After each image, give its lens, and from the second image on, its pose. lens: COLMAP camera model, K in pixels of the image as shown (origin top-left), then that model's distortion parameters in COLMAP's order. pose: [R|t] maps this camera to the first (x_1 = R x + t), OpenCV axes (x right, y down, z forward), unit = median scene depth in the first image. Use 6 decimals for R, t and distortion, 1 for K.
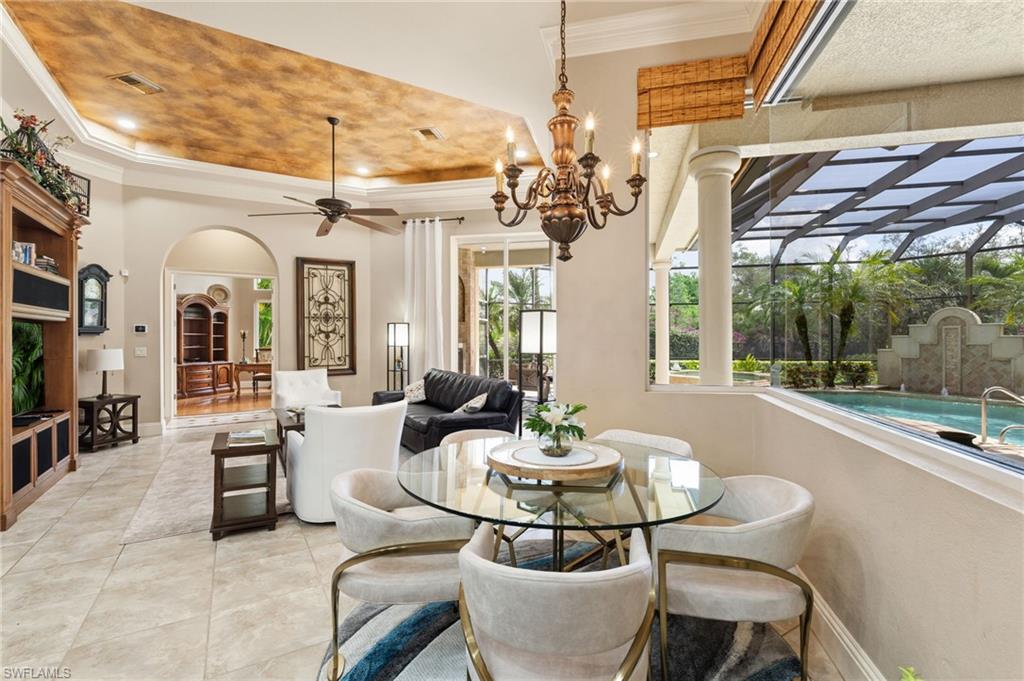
lens RADIAL K [[456.8, 0, 509.8], [0, 456.8, 337.4], [0, 0, 1]] dist [-0.002504, -0.001222]
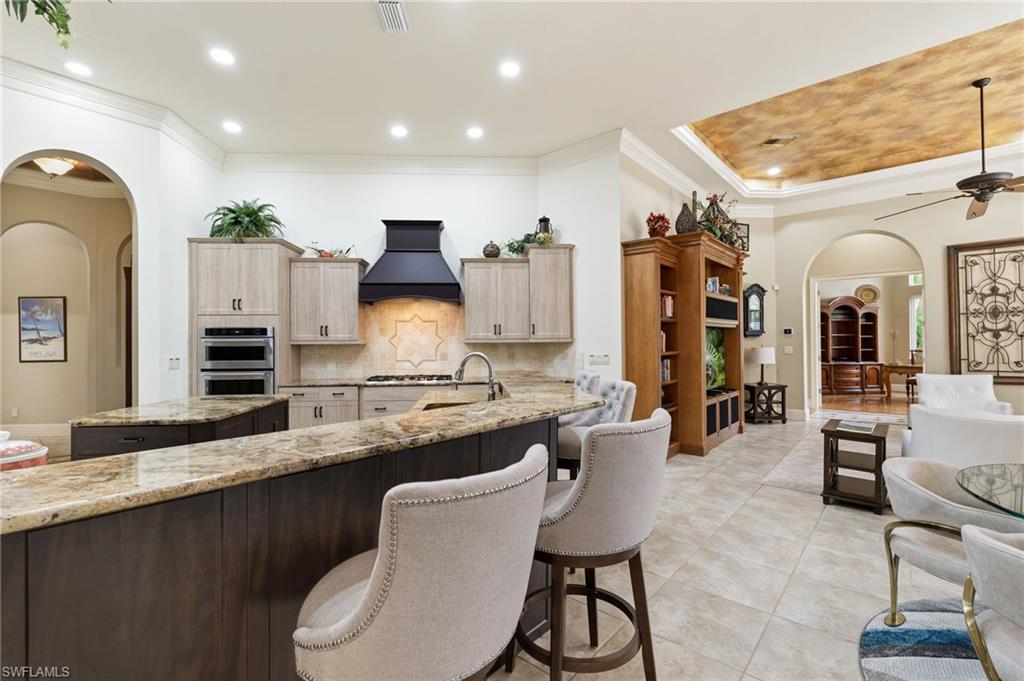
lens RADIAL K [[456.8, 0, 506.8], [0, 456.8, 337.3], [0, 0, 1]] dist [-0.002504, -0.001222]
pose [[0.300944, -0.009287, -0.953596, 0.134211], [0.007637, 0.999944, -0.007328, 0.000087], [0.953611, -0.005077, 0.300998, -0.091250]]
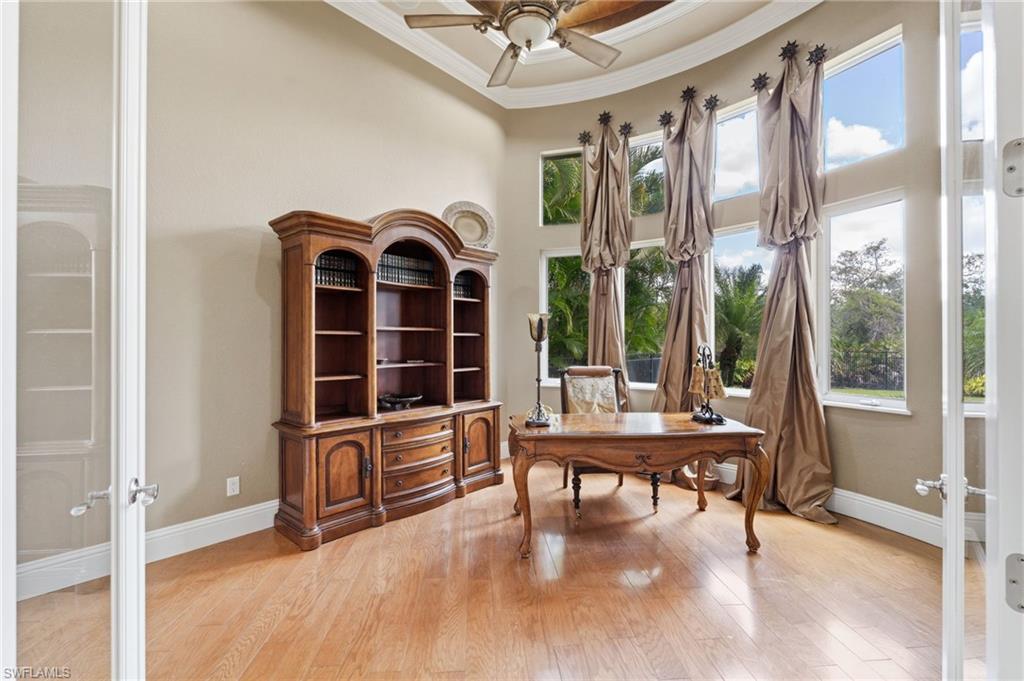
lens RADIAL K [[456.8, 0, 507.7], [0, 456.8, 339.4], [0, 0, 1]] dist [-0.002504, -0.001222]
pose [[0.885841, 0.003579, -0.463975, -0.785007], [0.001182, 0.999950, 0.009970, -0.003961], [0.463987, -0.009380, 0.885792, 1.234400]]
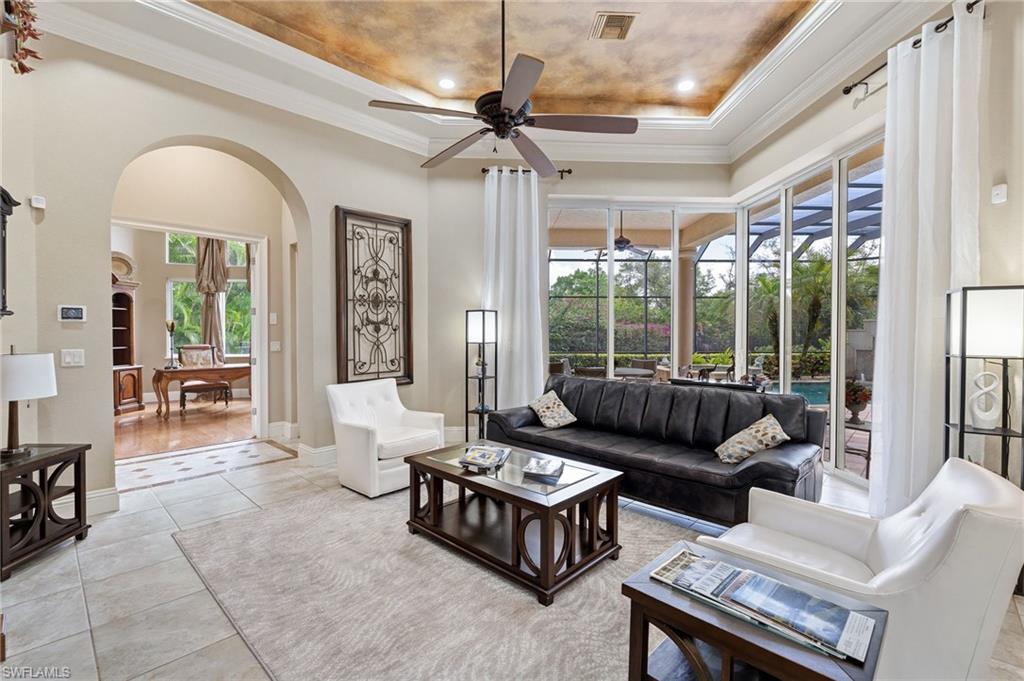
lens RADIAL K [[456.8, 0, 515.9], [0, 456.8, 338.1], [0, 0, 1]] dist [-0.002504, -0.001222]
pose [[0.962139, -0.002188, 0.272549, -0.472161], [-0.002885, 0.999830, 0.018210, -0.002585], [-0.272543, -0.018307, 0.961970, 0.366473]]
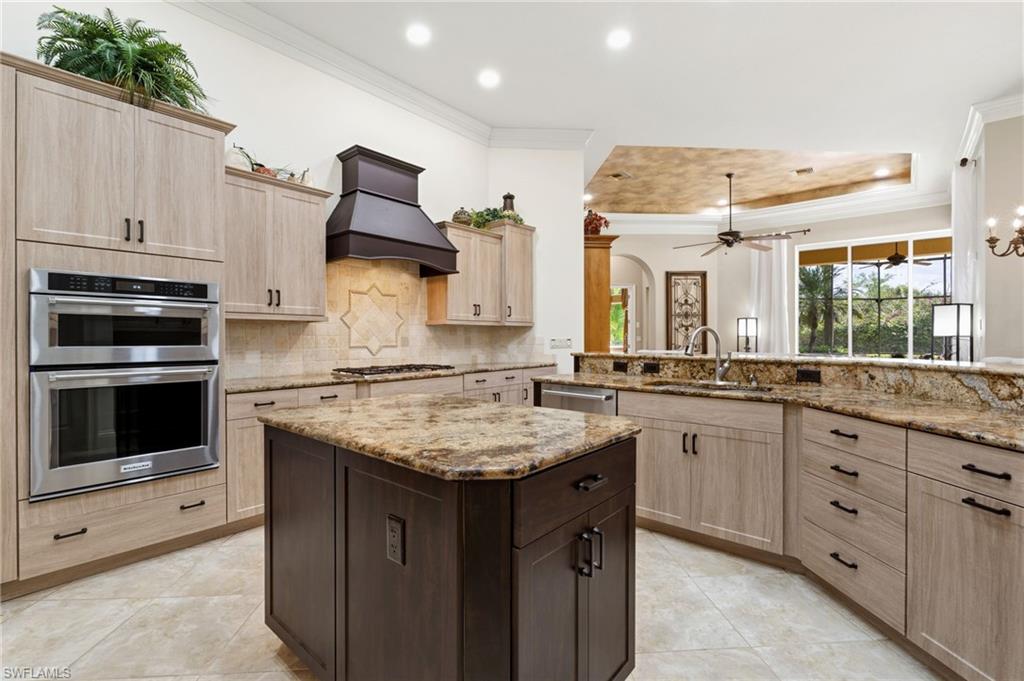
lens RADIAL K [[456.8, 0, 507.1], [0, 456.8, 336.4], [0, 0, 1]] dist [-0.002504, -0.001222]
pose [[0.891810, -0.001103, -0.452408, -0.324383], [0.000349, 0.999998, -0.001750, 0.024903], [0.452410, 0.001403, 0.891809, -0.516055]]
